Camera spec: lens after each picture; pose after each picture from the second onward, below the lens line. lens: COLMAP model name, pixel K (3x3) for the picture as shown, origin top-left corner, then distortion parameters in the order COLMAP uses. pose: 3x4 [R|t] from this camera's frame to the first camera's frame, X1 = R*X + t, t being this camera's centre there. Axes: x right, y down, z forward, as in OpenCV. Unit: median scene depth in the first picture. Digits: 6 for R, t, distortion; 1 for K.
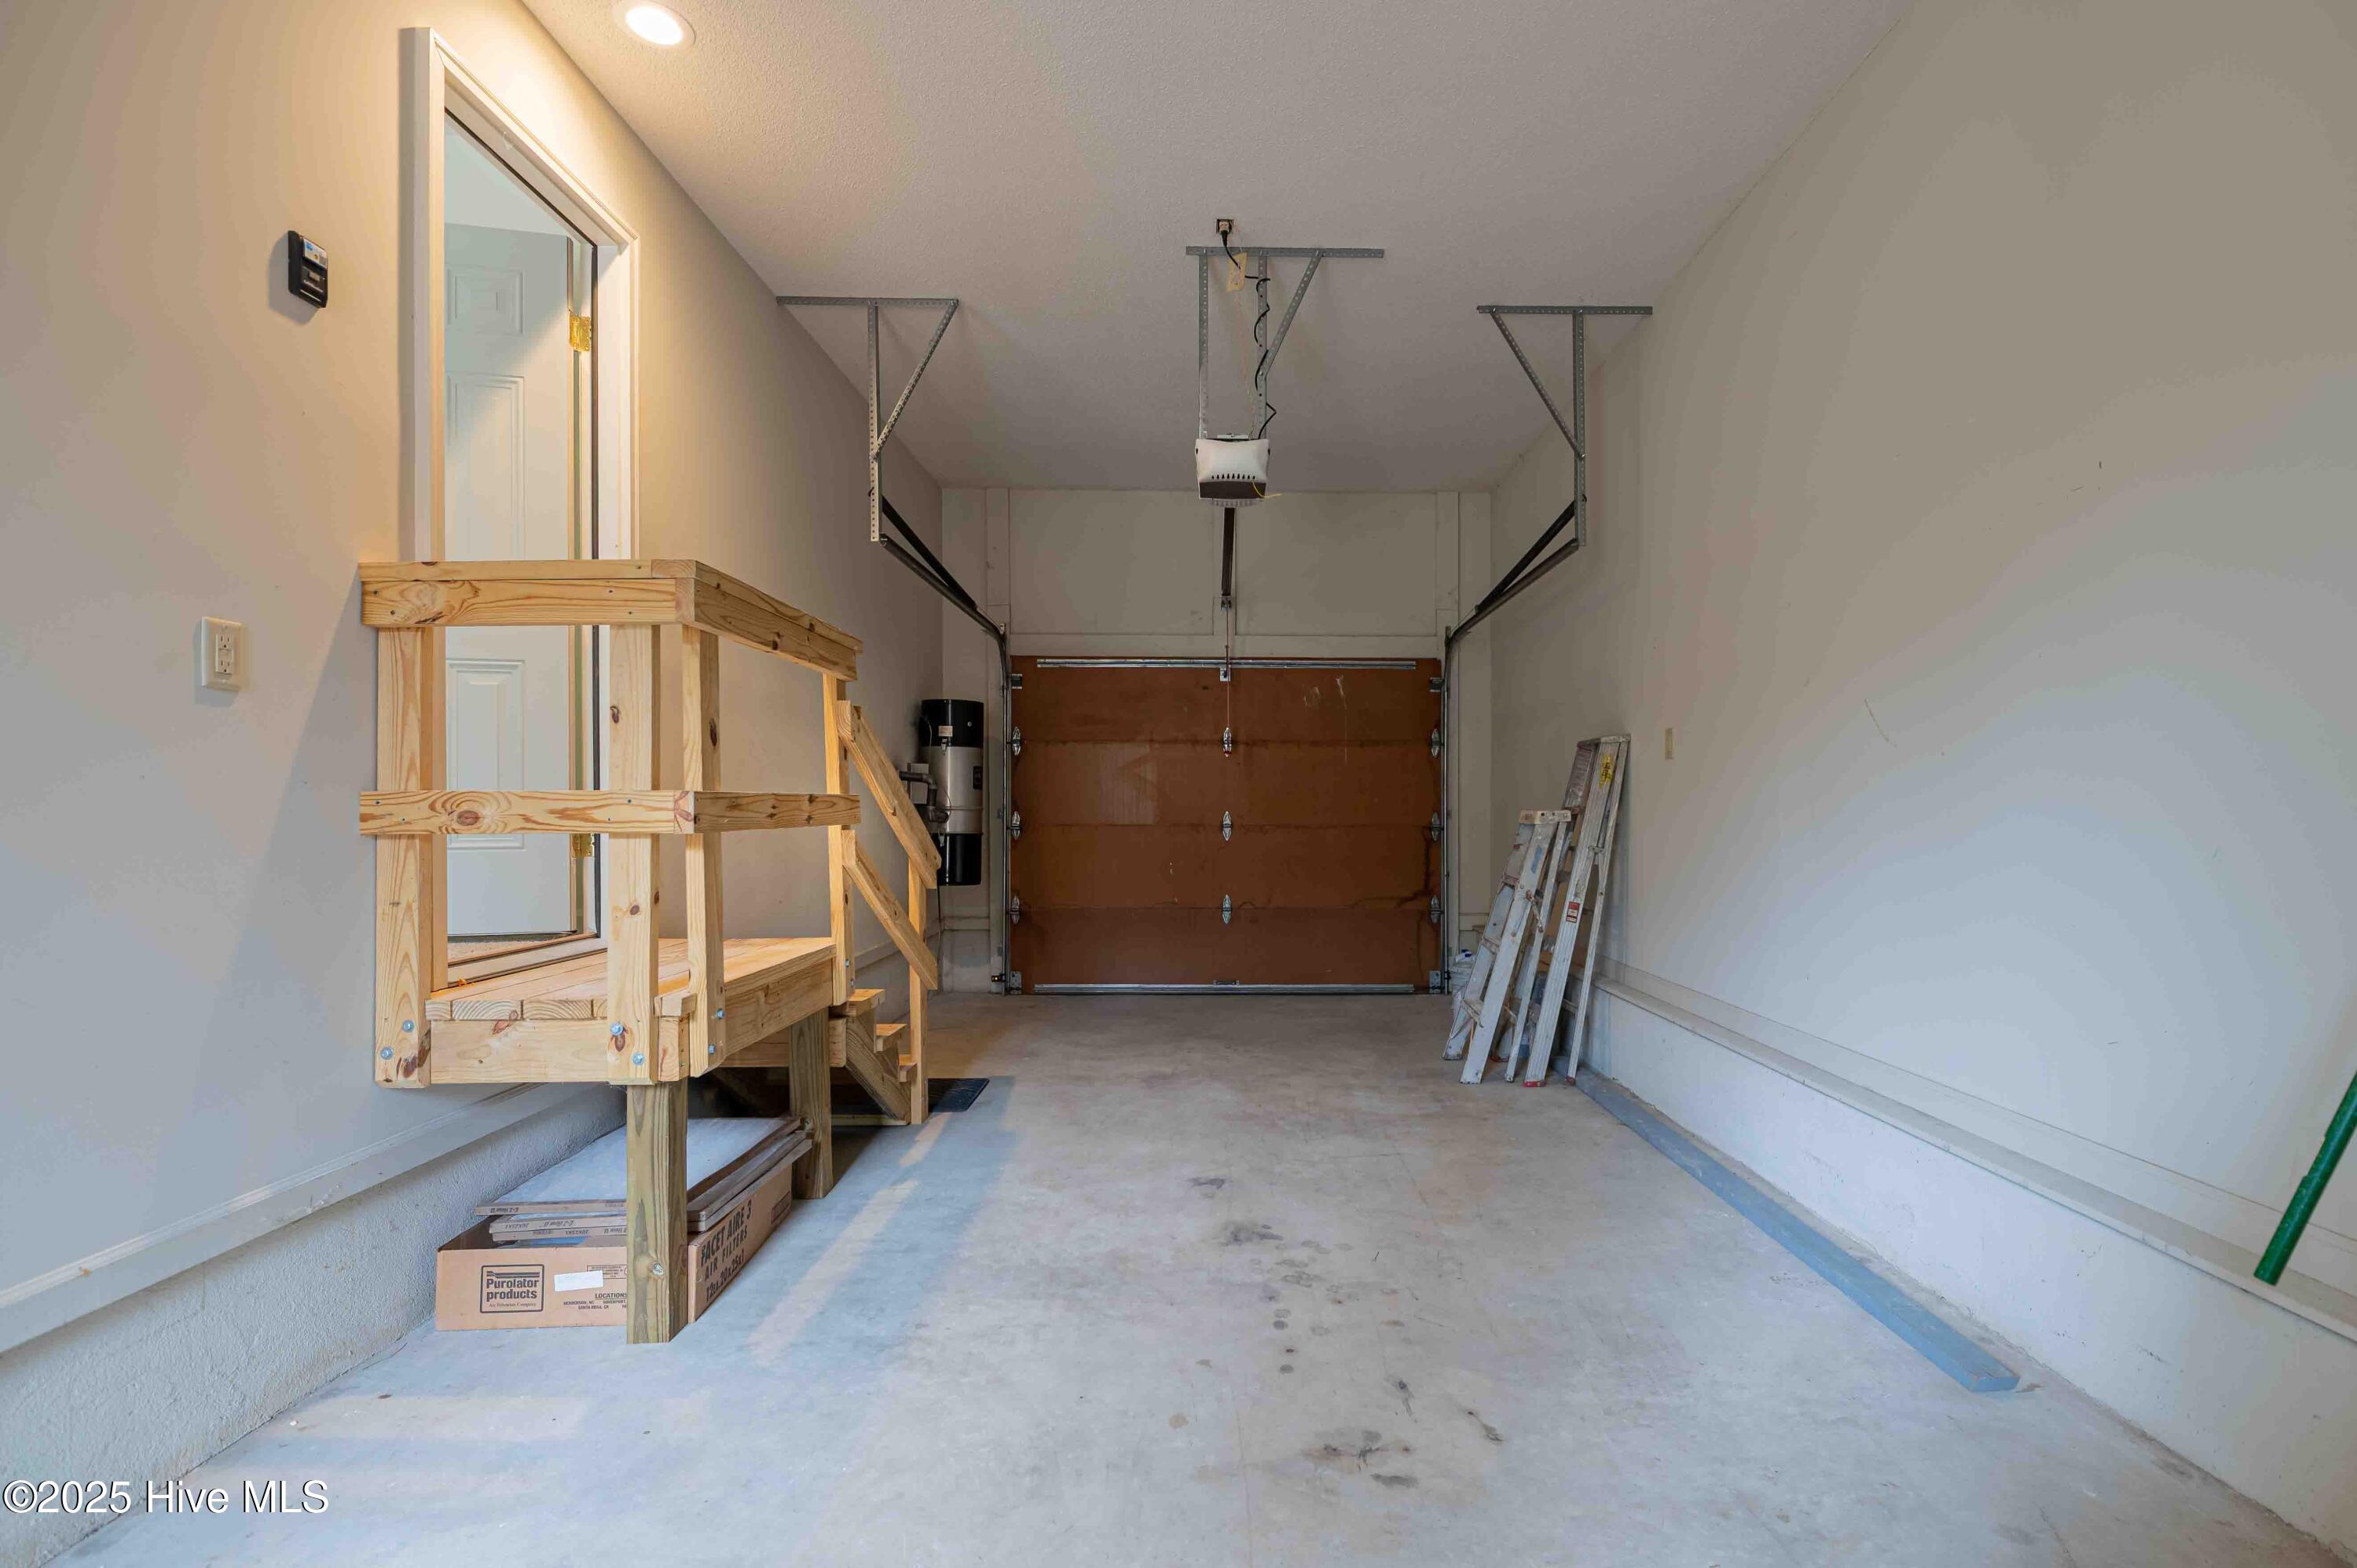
lens RADIAL K [[950.4, 0, 1190.0], [0, 950.4, 850.2], [0, 0, 1]] dist [0.000063, 0.000000]
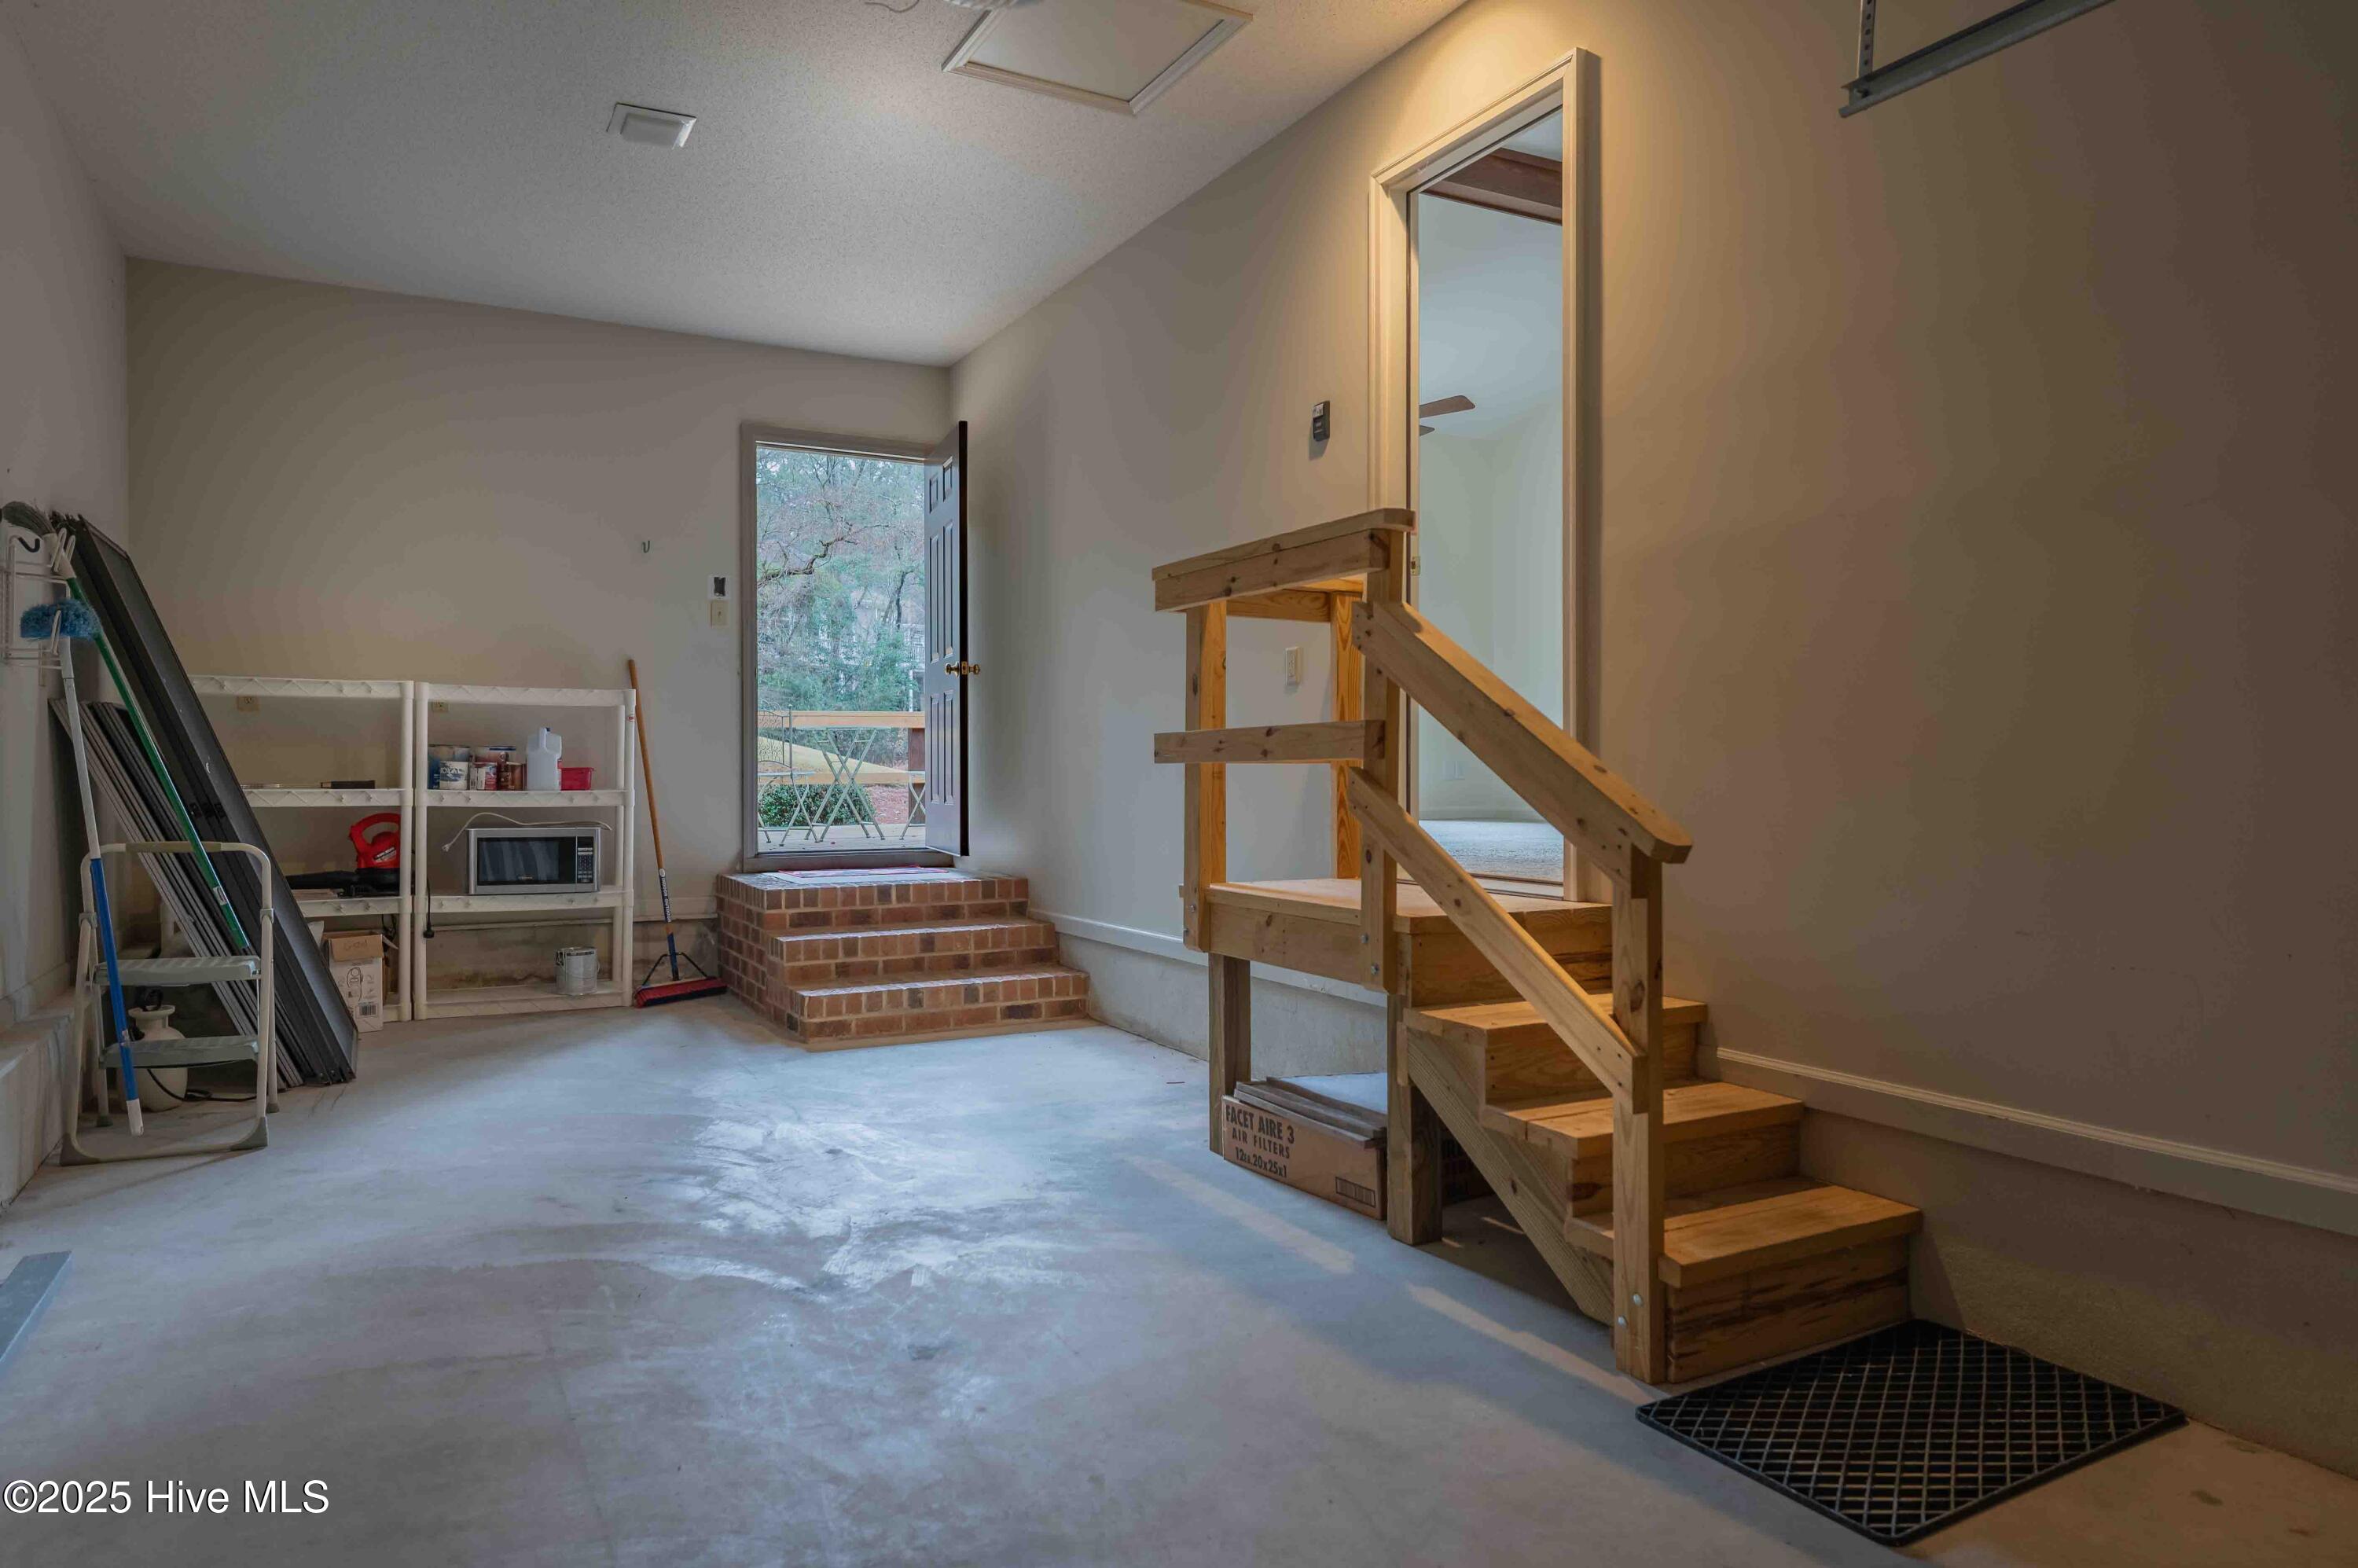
lens RADIAL K [[1474.3, 0, 1180.8], [0, 1474.3, 777.3], [0, 0, 1]] dist [-0.000189, 0.000037]
pose [[-0.889356, 0.003536, -0.457202, 0.257224], [0.002971, 0.999994, 0.001955, 0.003684], [0.457206, 0.000380, -0.889361, 1.746028]]
